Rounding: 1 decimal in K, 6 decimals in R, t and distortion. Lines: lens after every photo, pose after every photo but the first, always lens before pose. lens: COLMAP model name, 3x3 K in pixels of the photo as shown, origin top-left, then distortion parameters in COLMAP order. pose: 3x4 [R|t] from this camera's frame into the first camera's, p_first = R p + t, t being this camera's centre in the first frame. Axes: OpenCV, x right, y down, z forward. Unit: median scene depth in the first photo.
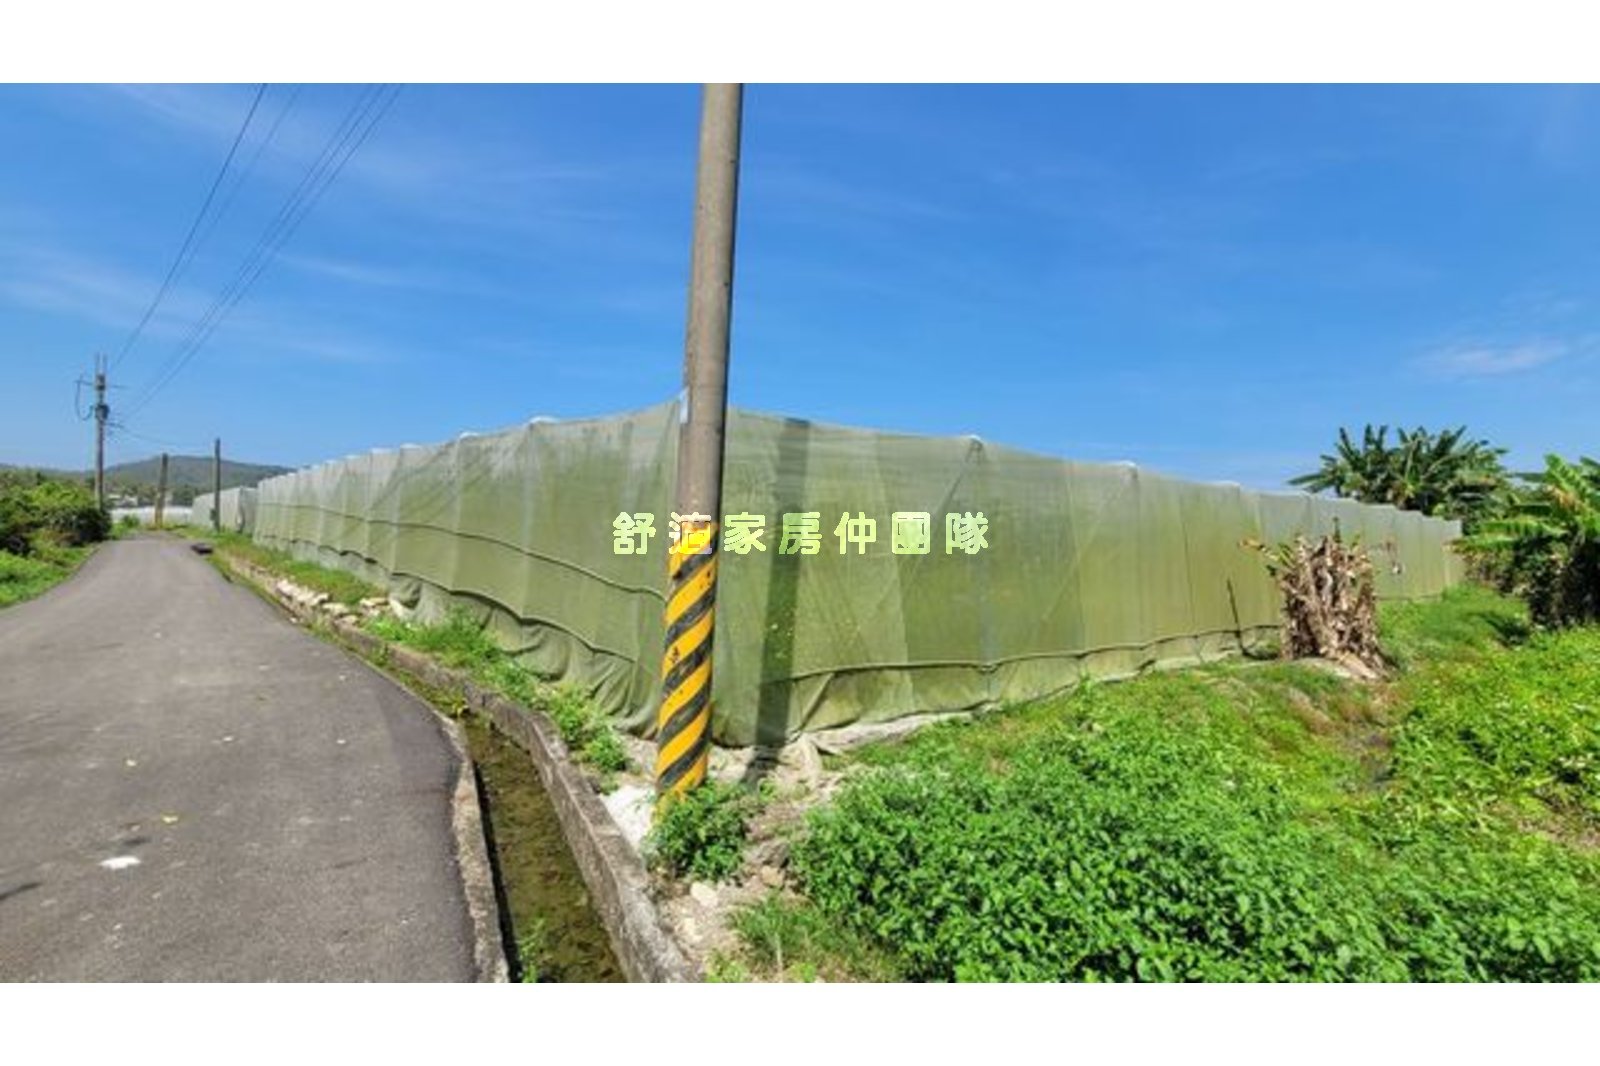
lens RADIAL K [[659.2, 0, 803.0], [0, 659.2, 529.0], [0, 0, 1]] dist [-0.002453, -0.000629]
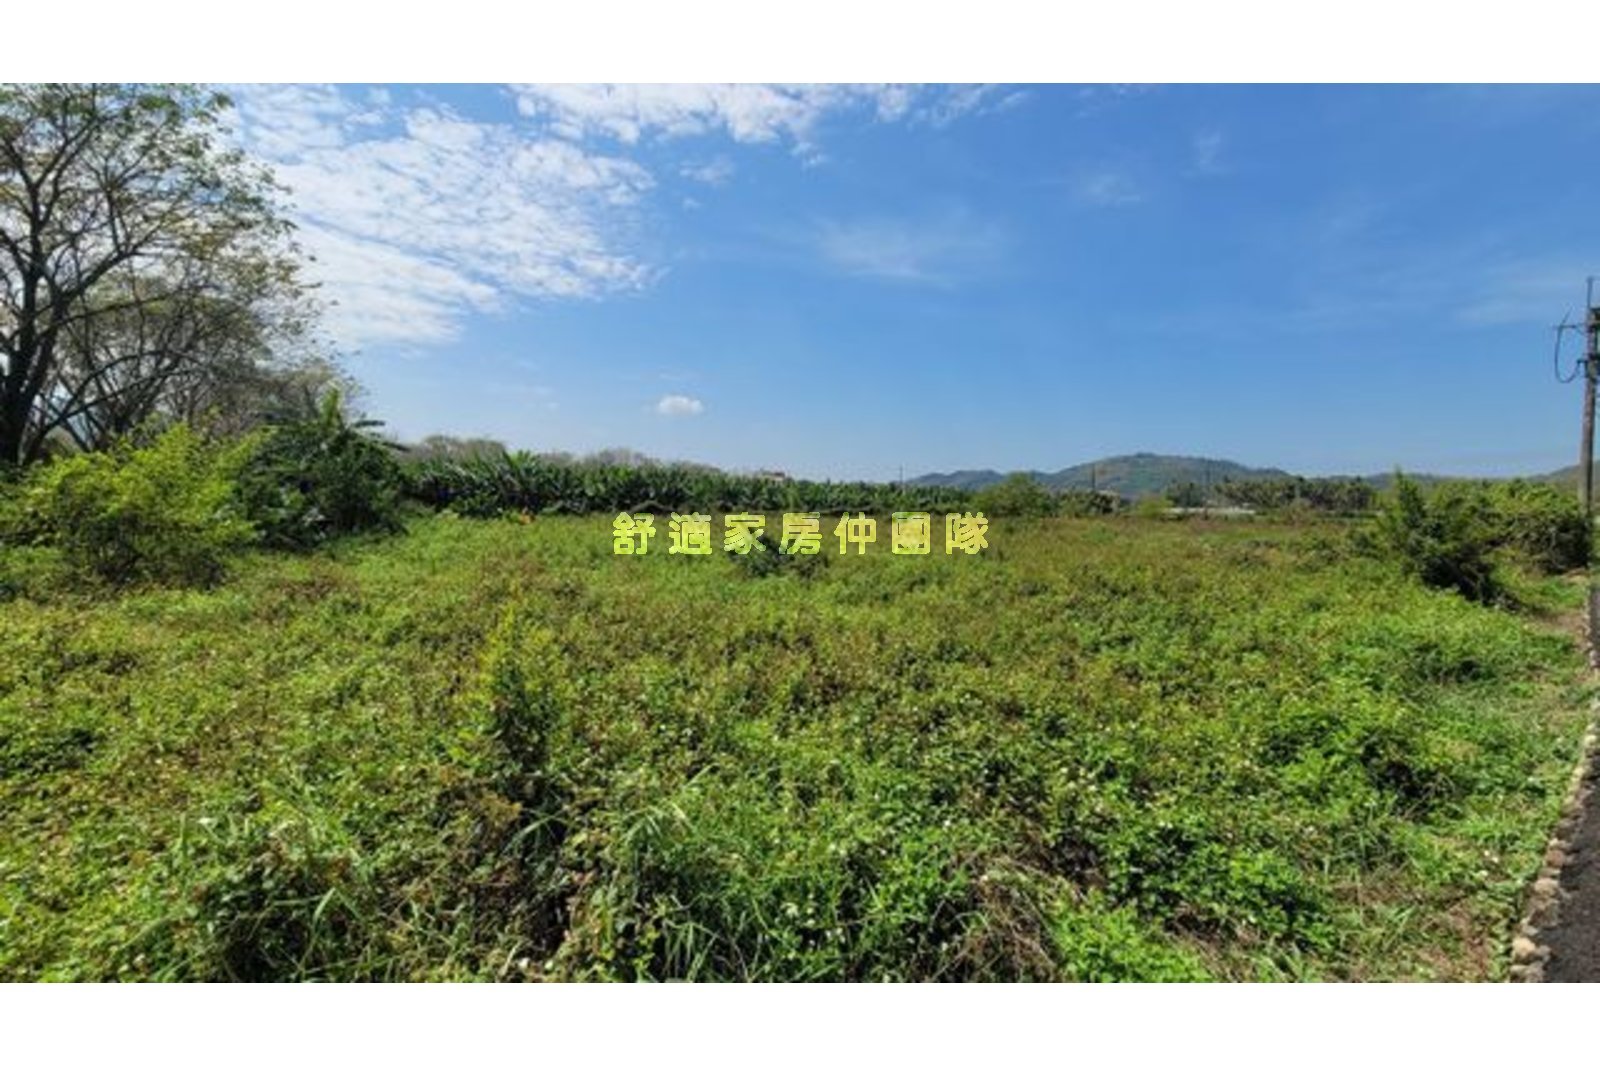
lens RADIAL K [[659.2, 0, 803.0], [0, 659.2, 529.0], [0, 0, 1]] dist [-0.002453, -0.000629]
pose [[-0.095488, 0.005853, -0.995413, -0.411942], [-0.017250, 0.999823, 0.007534, -0.010495], [0.995281, 0.017890, -0.095370, 0.340579]]
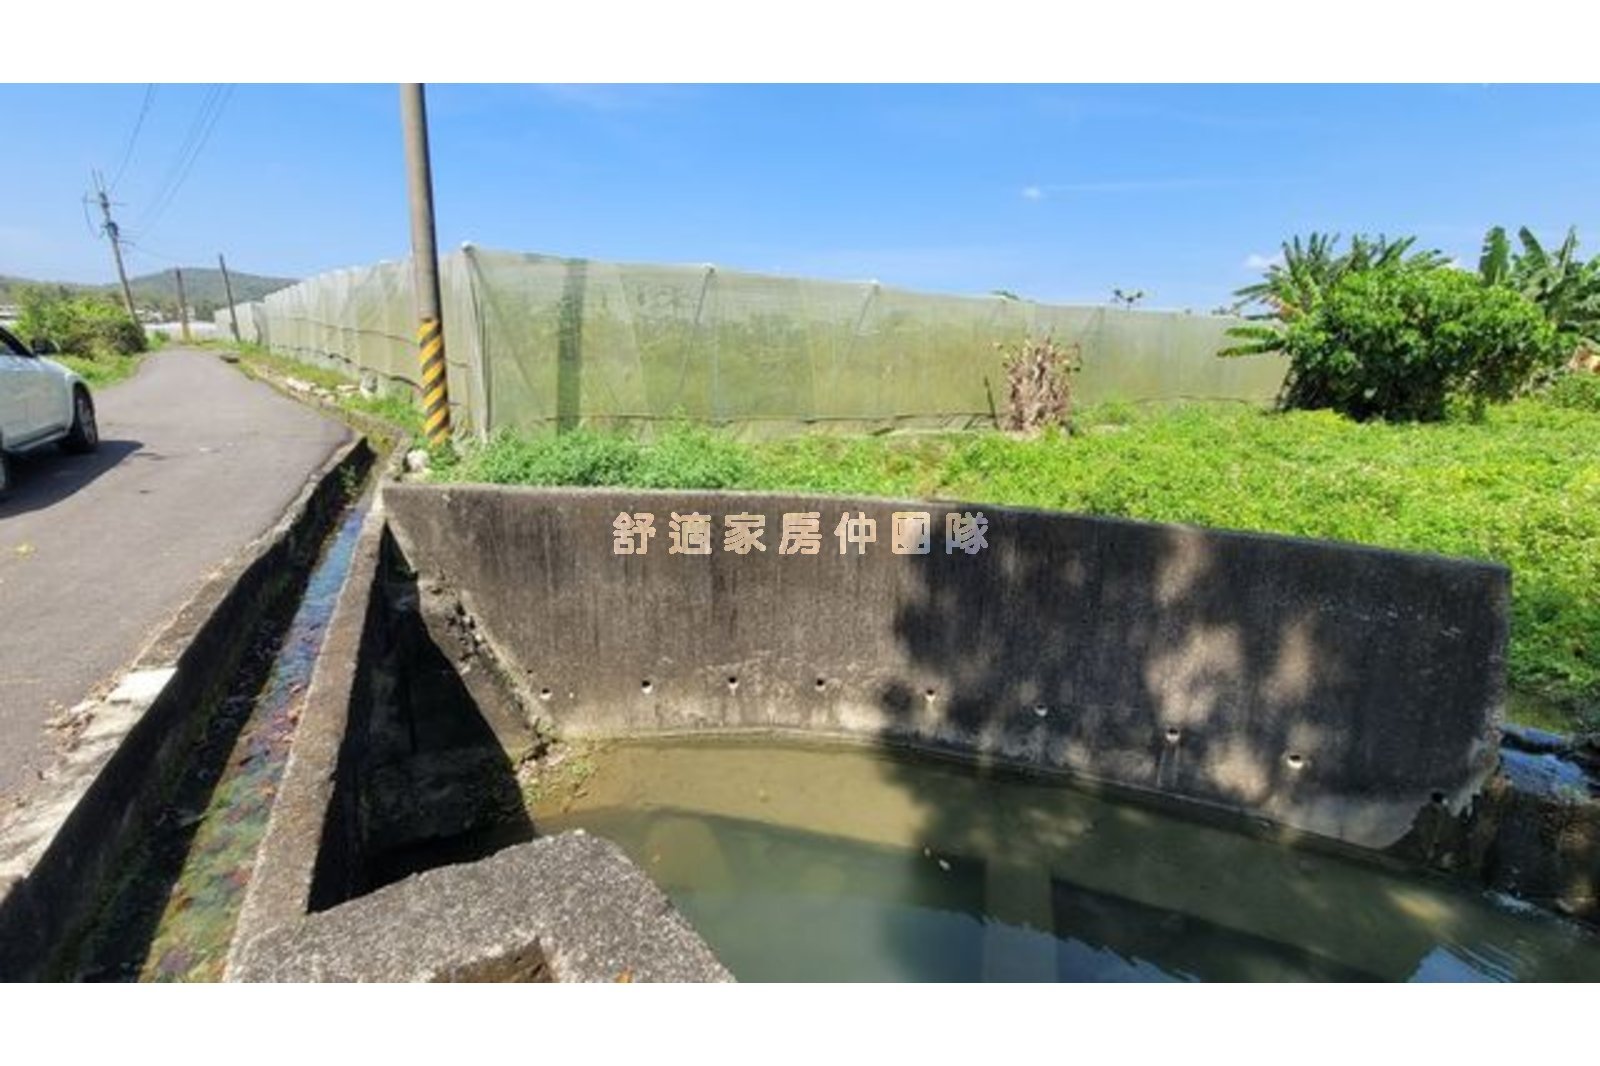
lens RADIAL K [[659.2, 0, 803.0], [0, 659.2, 529.0], [0, 0, 1]] dist [-0.002453, -0.000629]
pose [[0.999076, 0.011474, -0.041428, 0.167467], [0.000070, 0.963286, 0.268479, 0.010330], [0.042988, -0.268234, 0.962394, -0.172021]]
